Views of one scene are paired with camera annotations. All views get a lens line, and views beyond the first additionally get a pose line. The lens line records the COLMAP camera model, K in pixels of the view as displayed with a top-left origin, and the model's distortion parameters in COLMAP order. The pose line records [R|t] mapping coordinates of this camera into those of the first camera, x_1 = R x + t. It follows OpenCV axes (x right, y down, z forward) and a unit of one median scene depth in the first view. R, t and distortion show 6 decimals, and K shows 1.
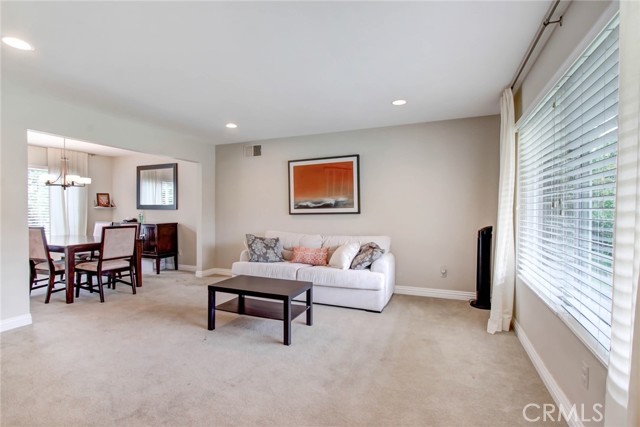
lens RADIAL K [[299.3, 0, 319.1], [0, 299.3, 211.4], [0, 0, 1]] dist [0.001127, 0.000111]
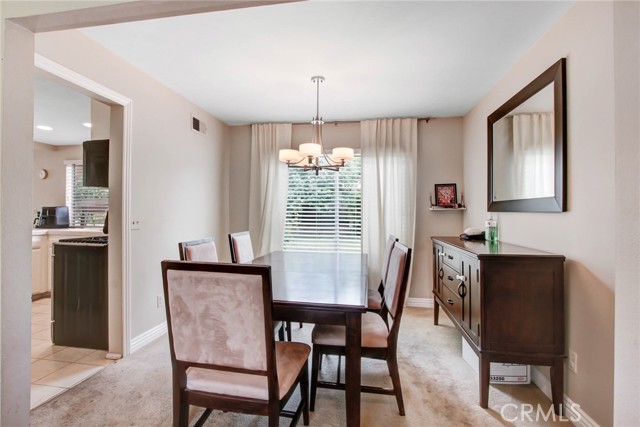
lens RADIAL K [[299.3, 0, 317.6], [0, 299.3, 209.6], [0, 0, 1]] dist [0.001127, 0.000111]
pose [[0.215045, -0.007990, -0.976571, -0.220926], [-0.014415, 0.999832, -0.011355, -0.001287], [0.976498, 0.016519, 0.214894, 0.652198]]
